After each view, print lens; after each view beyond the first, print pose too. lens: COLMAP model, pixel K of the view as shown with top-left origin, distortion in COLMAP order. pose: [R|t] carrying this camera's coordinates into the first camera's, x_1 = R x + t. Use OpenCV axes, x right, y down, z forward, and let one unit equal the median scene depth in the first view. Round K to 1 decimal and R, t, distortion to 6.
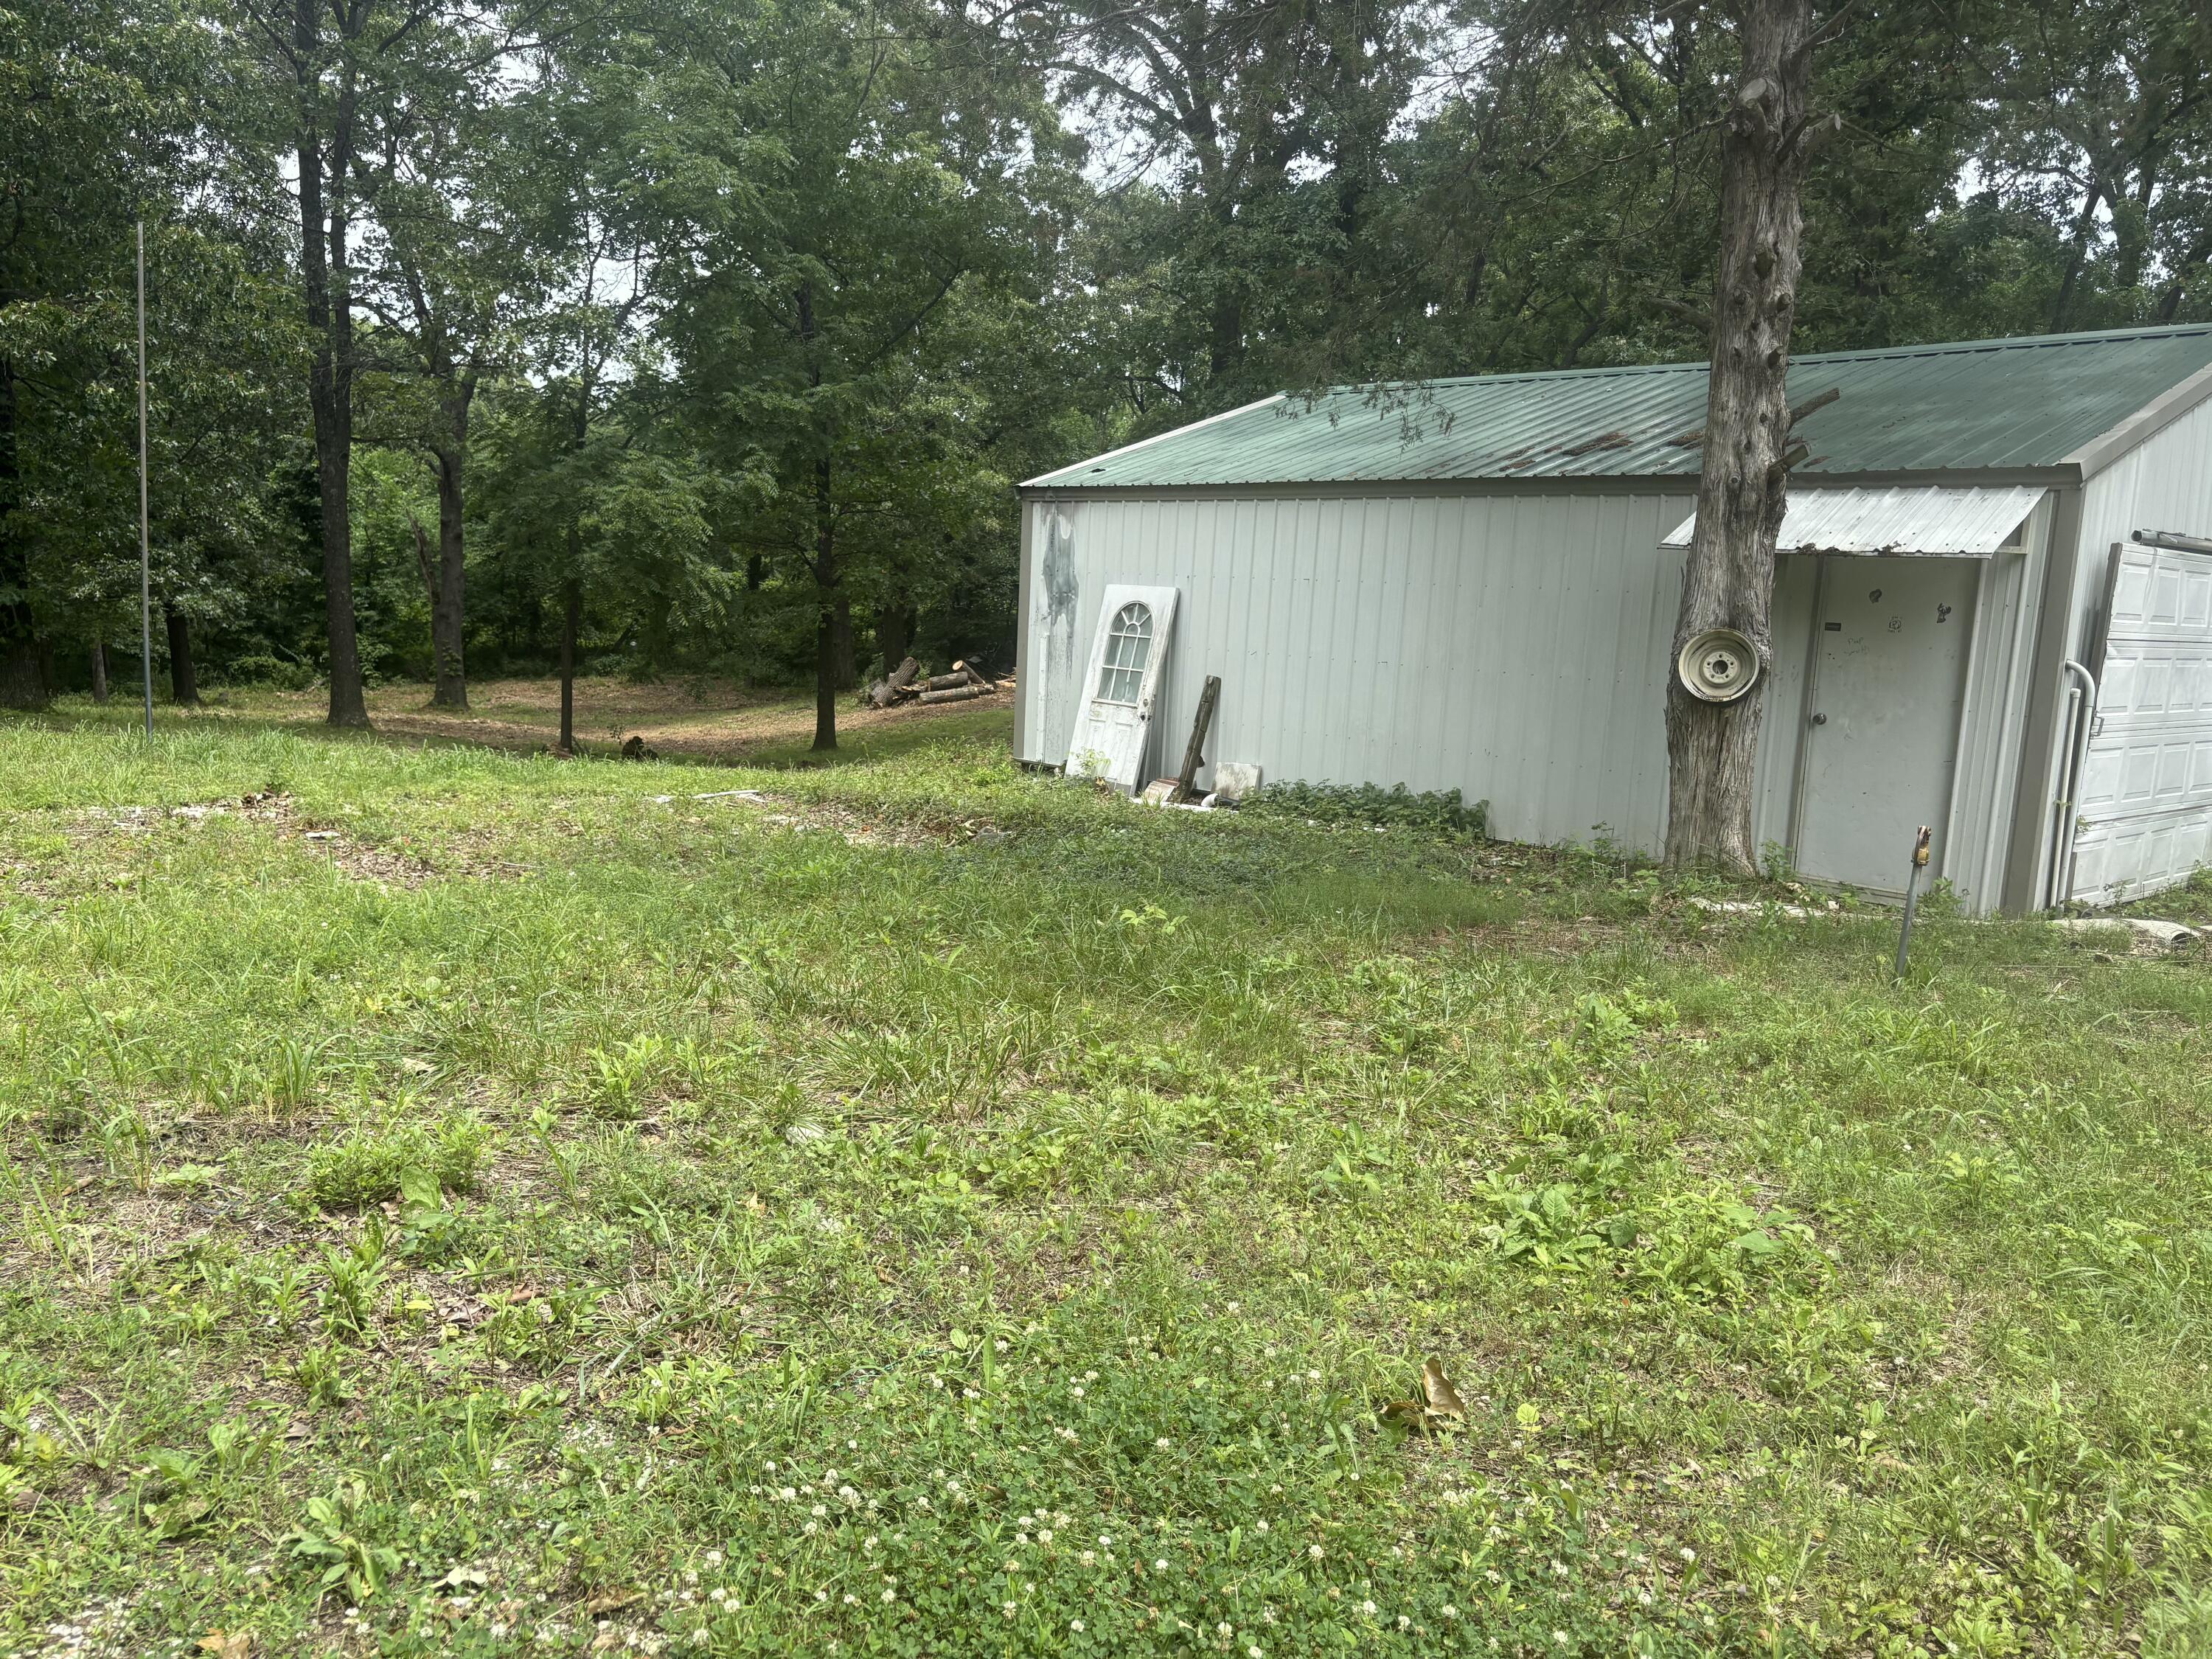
lens RADIAL K [[1662.7, 0, 1080.8], [0, 1662.7, 827.3], [0, 0, 1]] dist [0.048505, -0.003580]
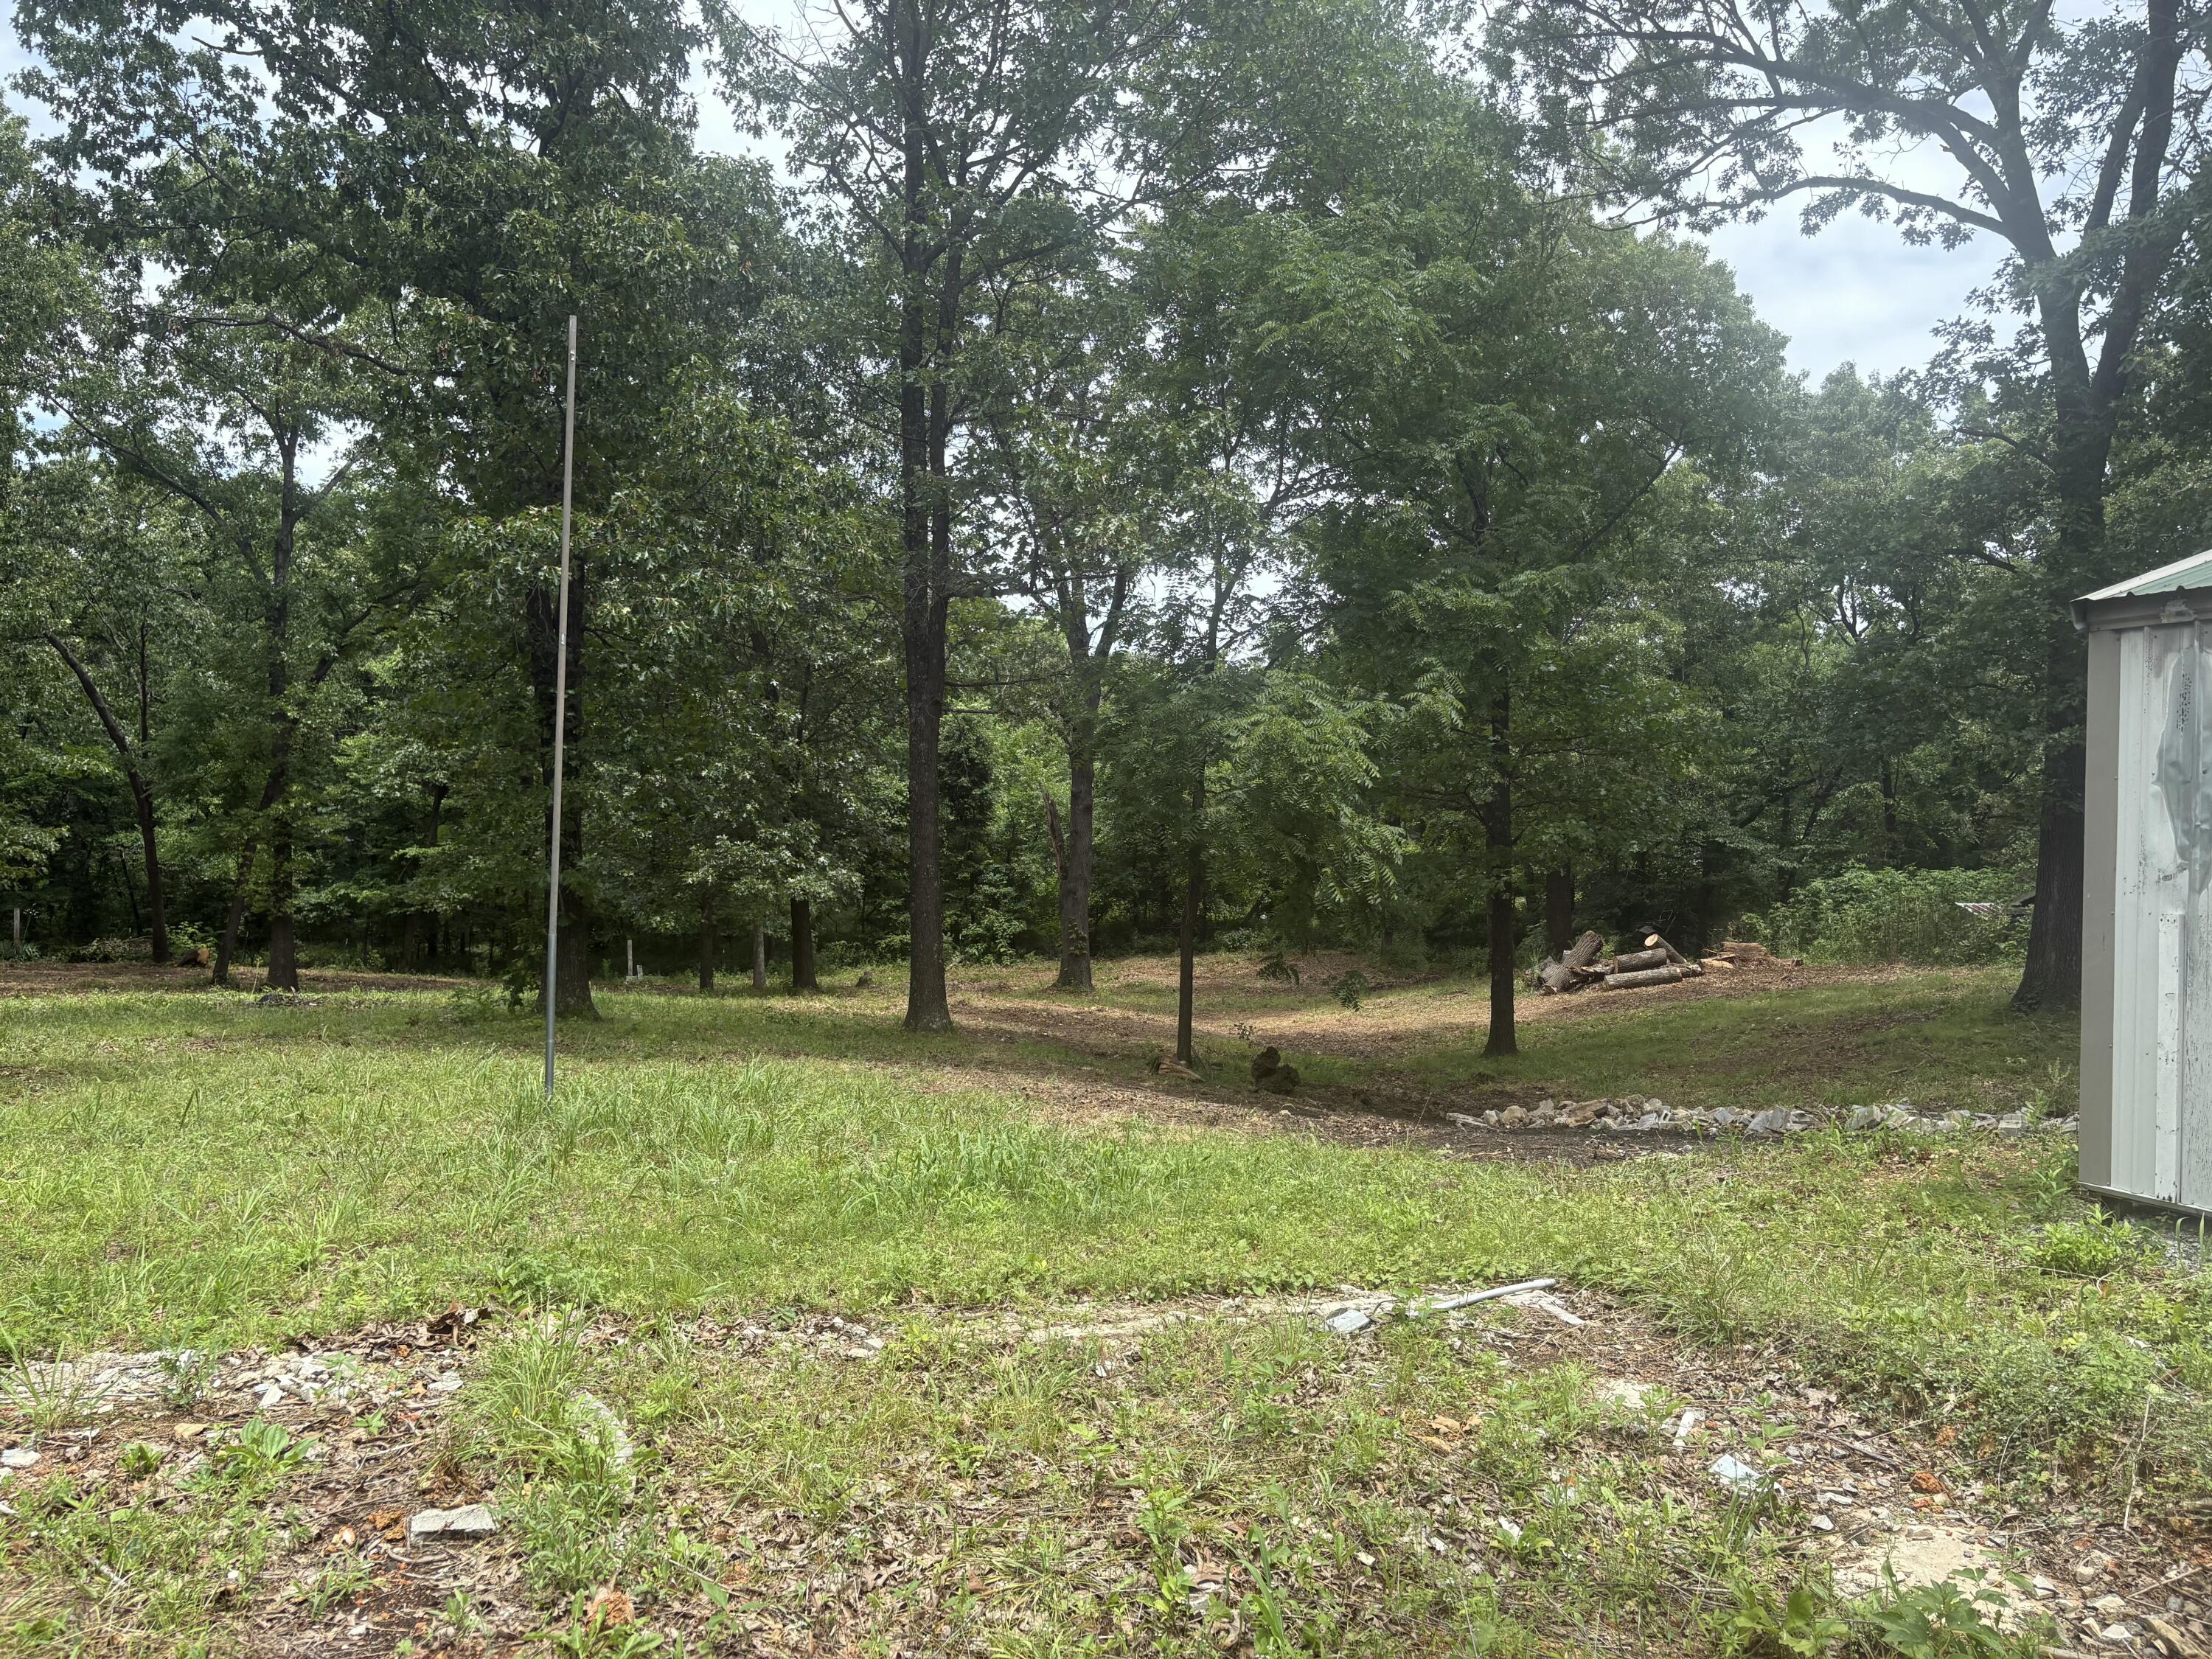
lens RADIAL K [[1656.7, 0, 1104.8], [0, 1656.7, 850.0], [0, 0, 1]] dist [0.001397, -0.012913]
pose [[0.937953, -0.024220, -0.345916, -0.106226], [-0.026505, 0.989632, -0.141161, -0.048940], [0.345749, 0.141571, 0.927586, 0.373718]]
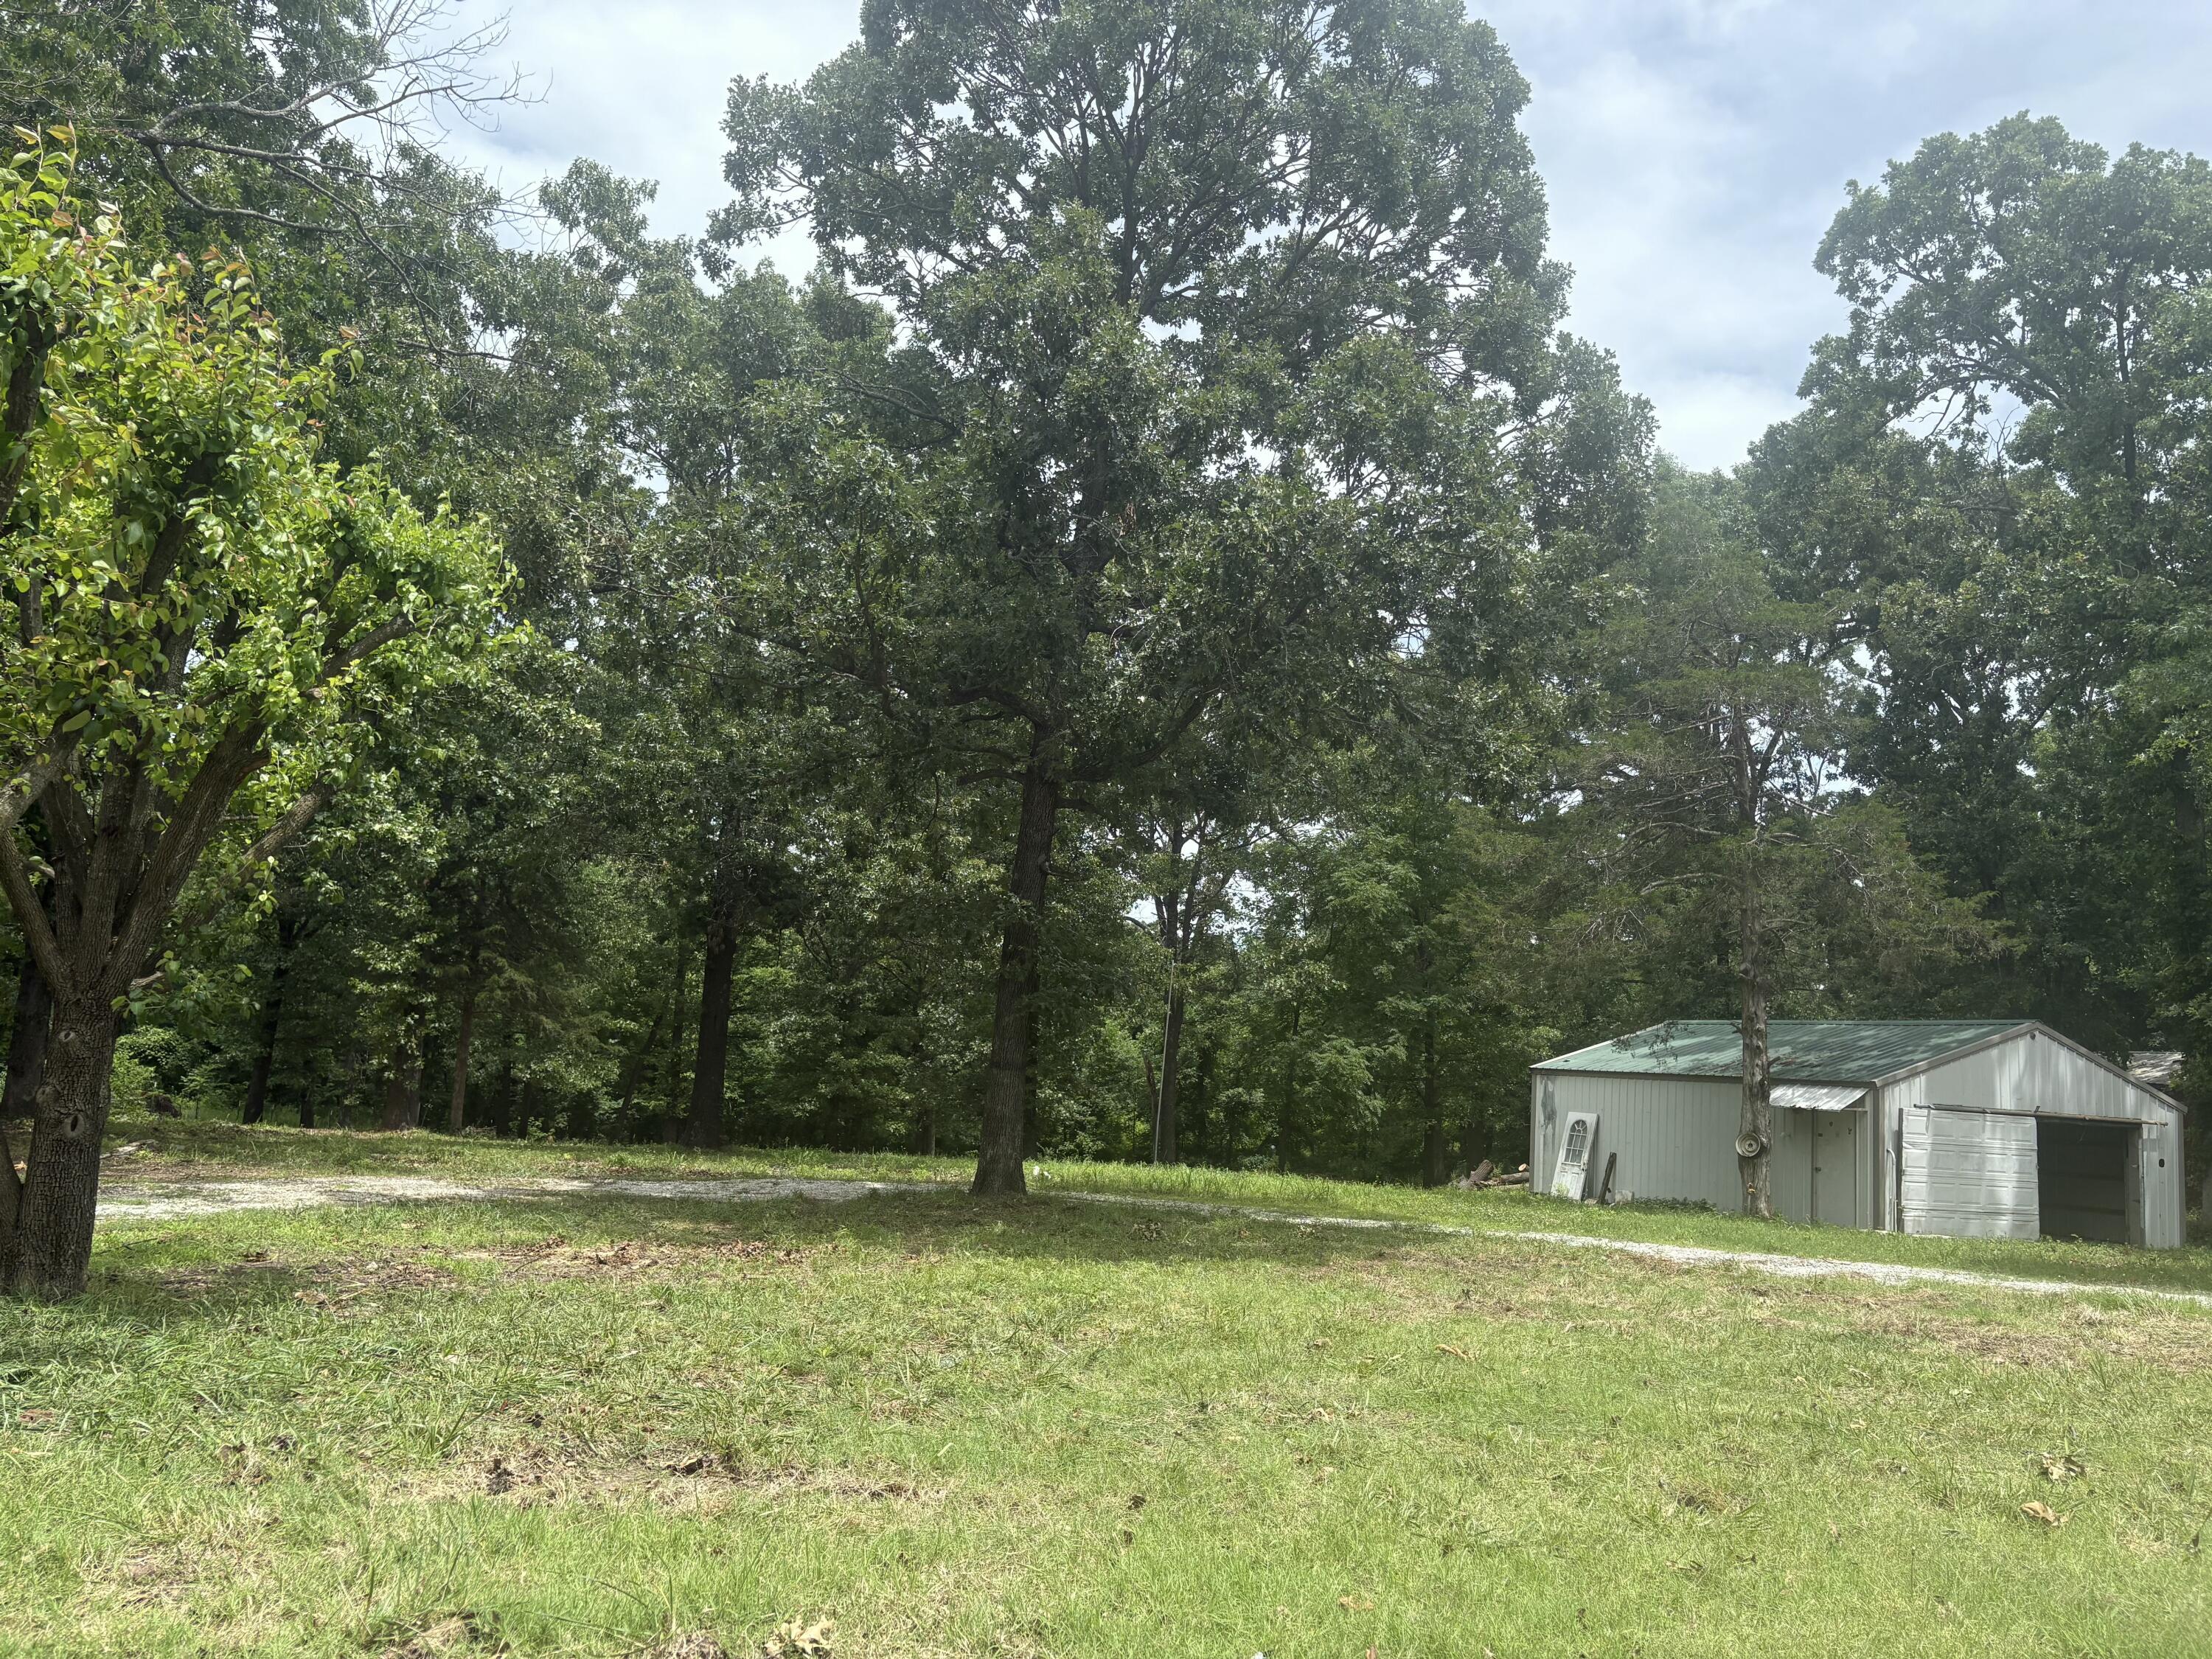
lens RADIAL K [[1662.7, 0, 1080.8], [0, 1662.7, 827.3], [0, 0, 1]] dist [0.048505, -0.003580]
pose [[0.942780, -0.036387, -0.331425, 0.121827], [-0.065857, 0.954120, -0.292091, 0.150603], [0.326848, 0.297205, 0.897129, -1.071067]]
